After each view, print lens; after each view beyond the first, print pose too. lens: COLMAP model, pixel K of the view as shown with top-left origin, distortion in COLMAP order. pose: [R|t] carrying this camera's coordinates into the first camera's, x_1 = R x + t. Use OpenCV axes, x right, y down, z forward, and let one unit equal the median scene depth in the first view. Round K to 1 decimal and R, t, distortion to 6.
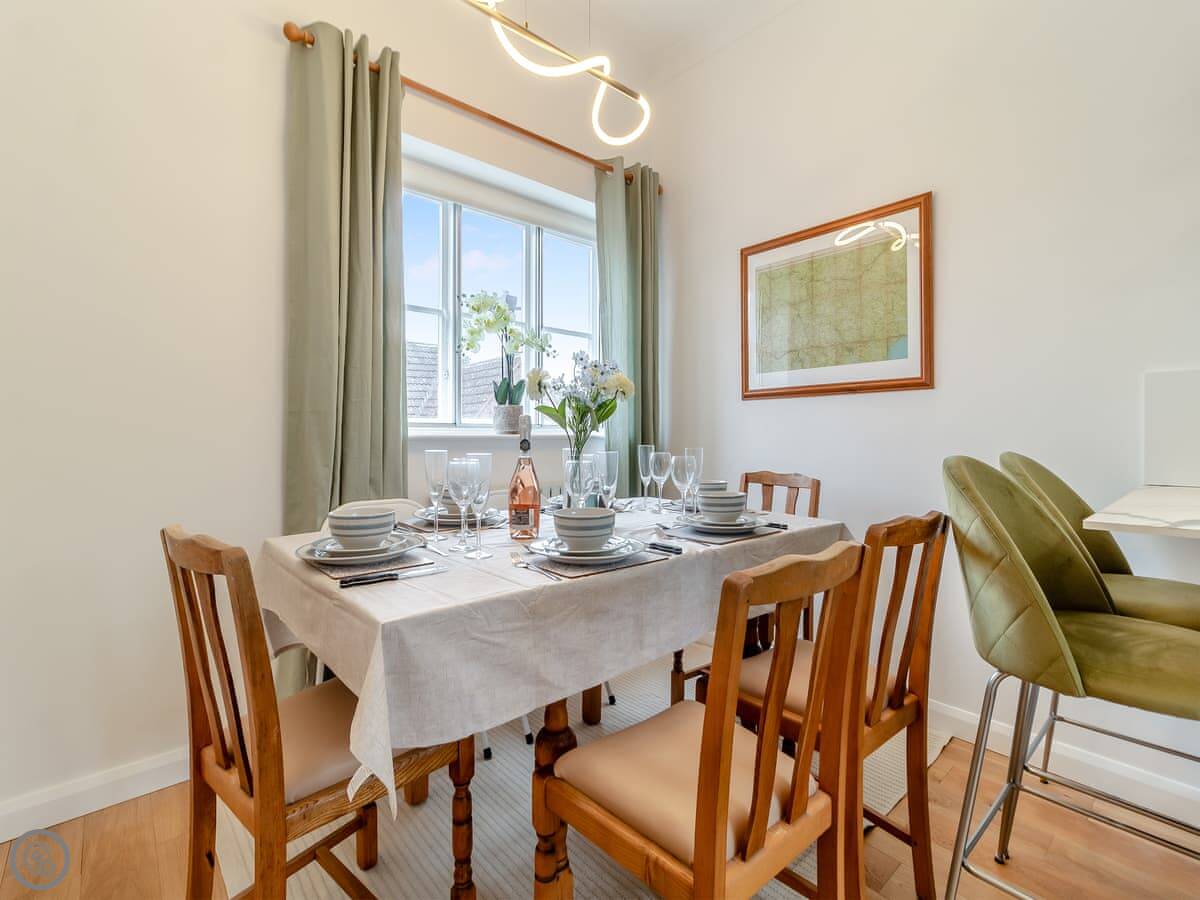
lens RADIAL K [[557.5, 0, 596.8], [0, 557.5, 449.2], [0, 0, 1]] dist [-0.005019, -0.000145]
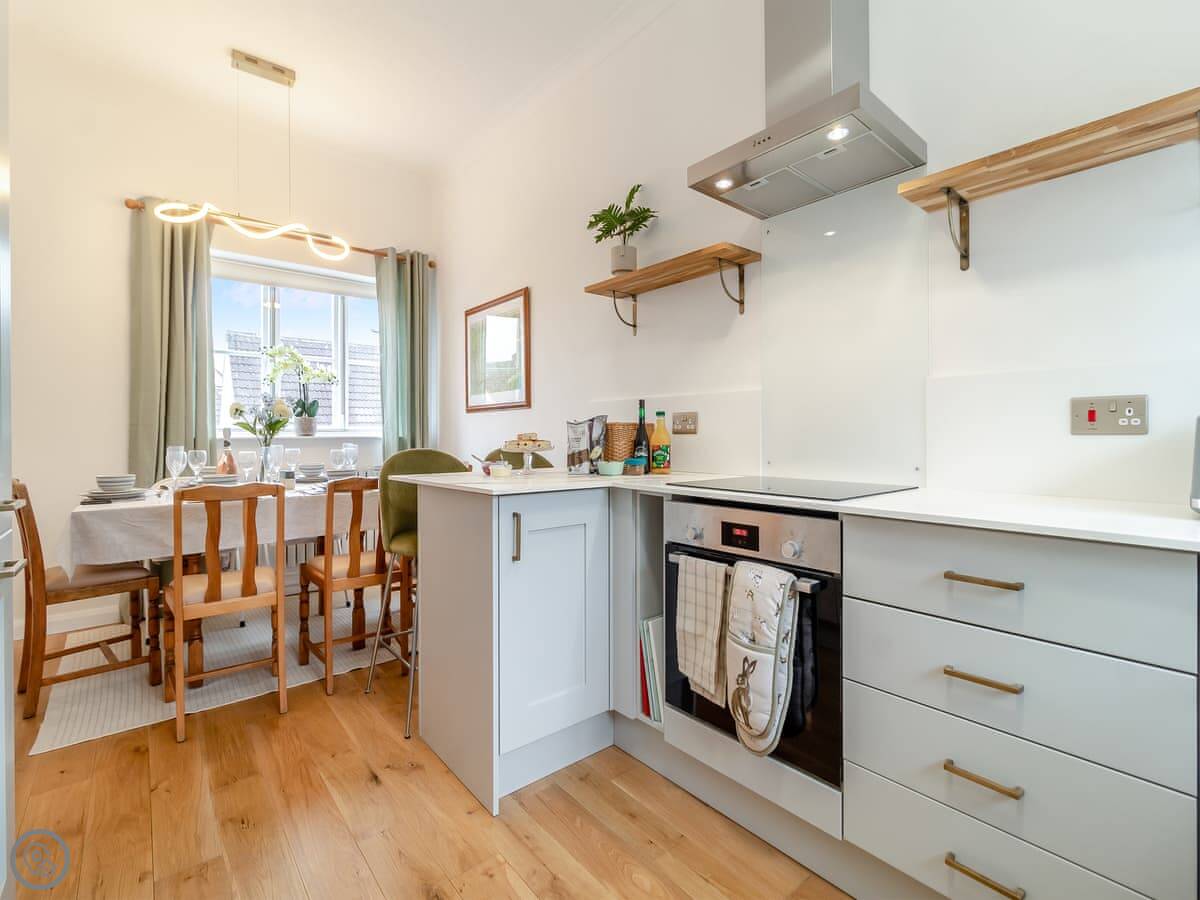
lens RADIAL K [[557.5, 0, 597.3], [0, 557.5, 444.2], [0, 0, 1]] dist [-0.005019, -0.000145]
pose [[0.999578, -0.000057, -0.029062, 0.929439], [-0.000122, 0.999981, -0.006176, 0.005072], [0.029061, 0.006177, 0.999559, -0.661396]]
